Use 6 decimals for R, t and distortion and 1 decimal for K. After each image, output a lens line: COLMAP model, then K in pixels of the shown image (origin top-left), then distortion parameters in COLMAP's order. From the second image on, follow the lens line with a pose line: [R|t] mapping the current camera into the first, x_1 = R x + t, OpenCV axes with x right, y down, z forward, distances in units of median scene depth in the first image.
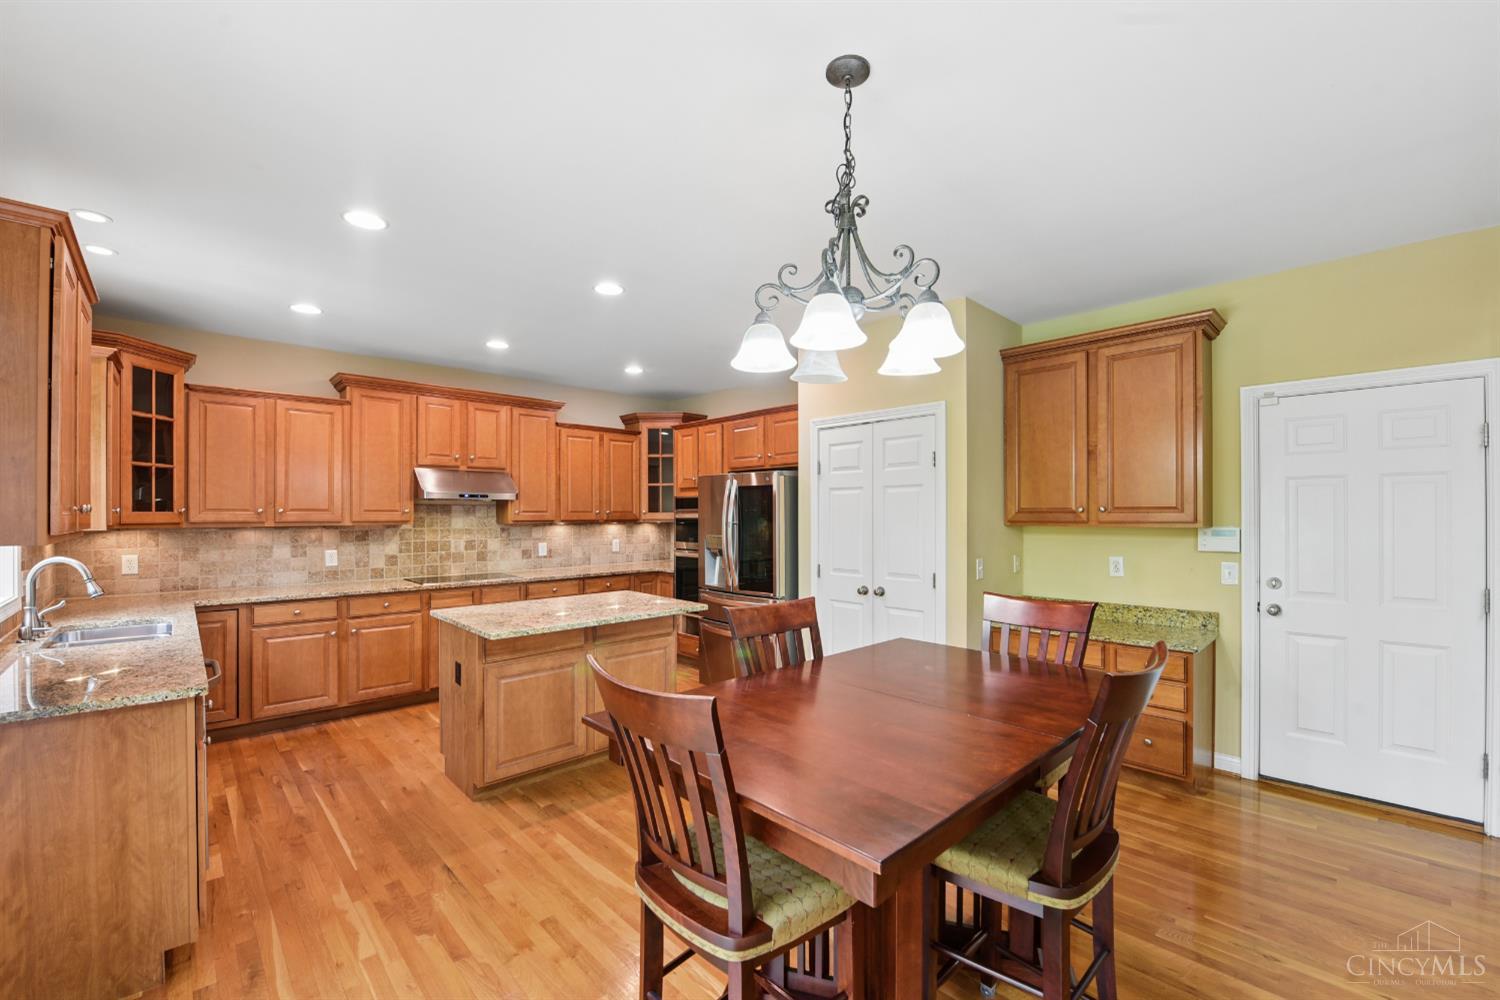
lens RADIAL K [[621.4, 0, 759.3], [0, 621.4, 507.0], [0, 0, 1]] dist [-0.001955, -0.000238]
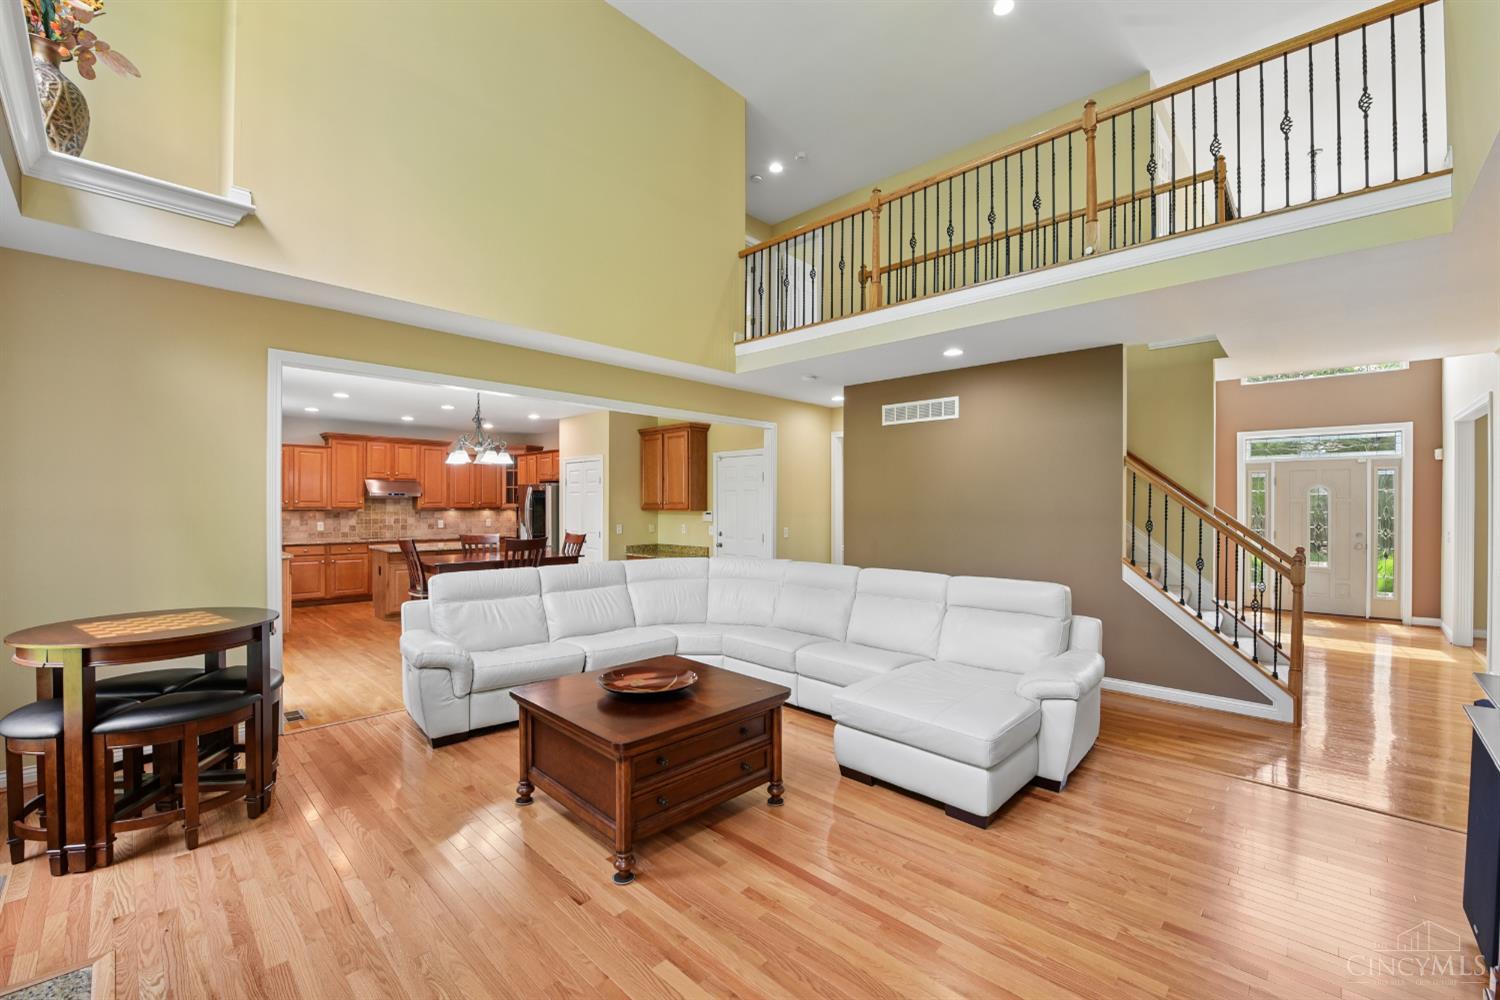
lens RADIAL K [[619.6, 0, 762.5], [0, 619.6, 500.1], [0, 0, 1]] dist [-0.008306, -0.000275]
pose [[0.998998, 0.004889, 0.044488, 0.569729], [-0.005072, 0.999979, 0.004011, -0.013628], [-0.044467, -0.004232, 0.999002, -0.930803]]
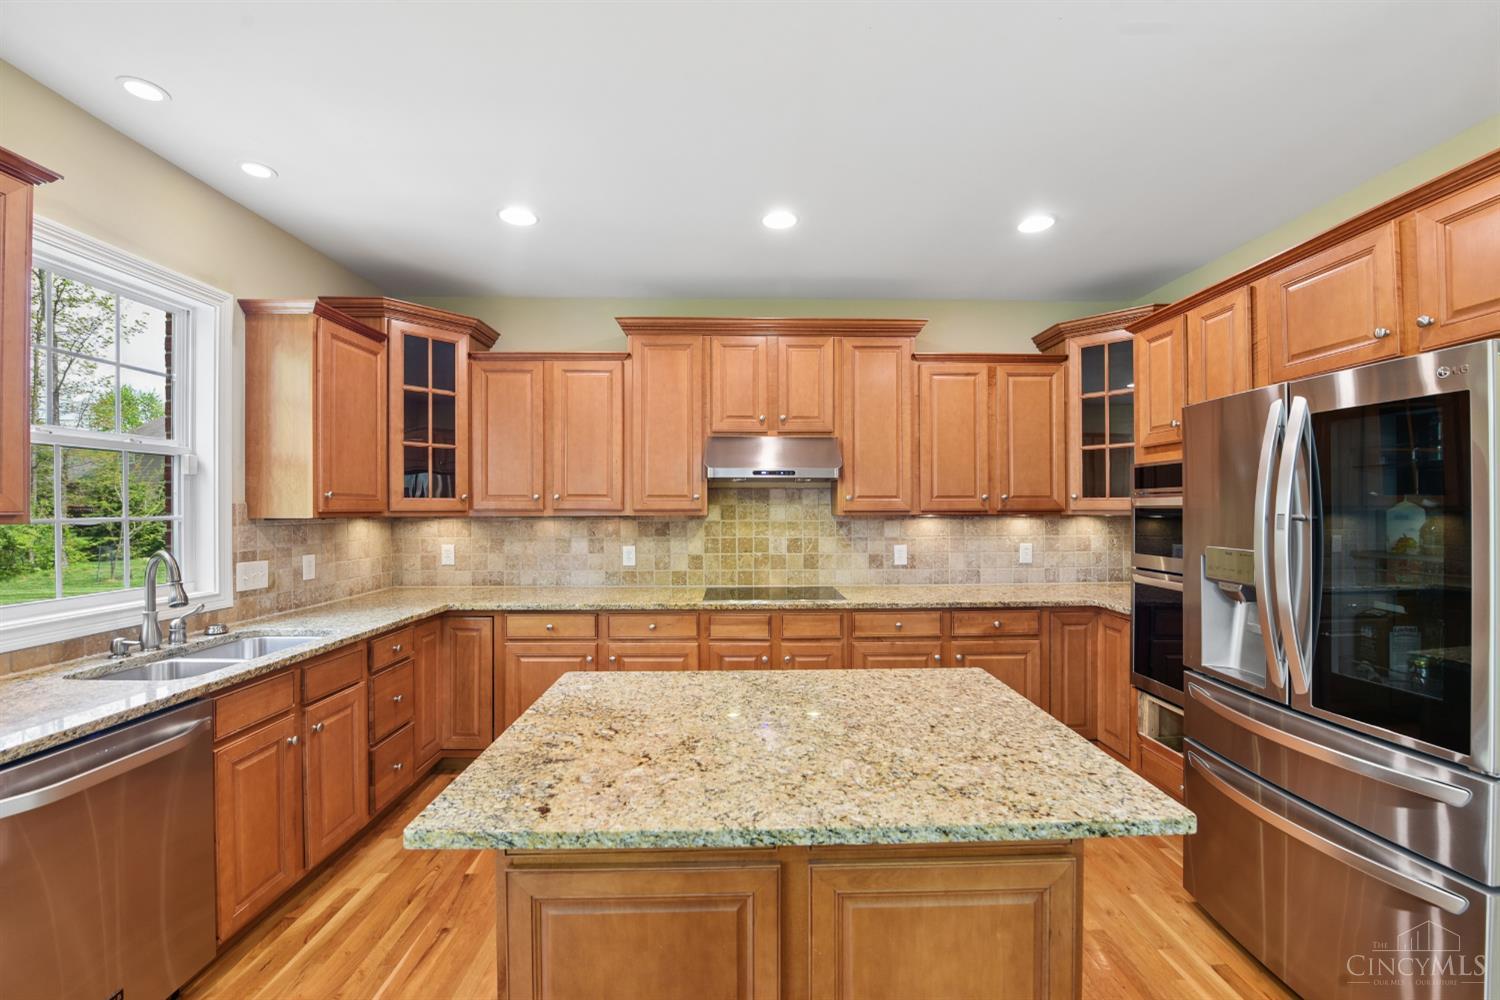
lens RADIAL K [[606.1, 0, 756.3], [0, 606.1, 508.3], [0, 0, 1]] dist [-0.015837, -0.000558]
pose [[0.737947, 0.000005, -0.674859, -0.036171], [0.008509, 0.999920, 0.009311, 0.013744], [0.674805, -0.012613, 0.737888, 0.503892]]
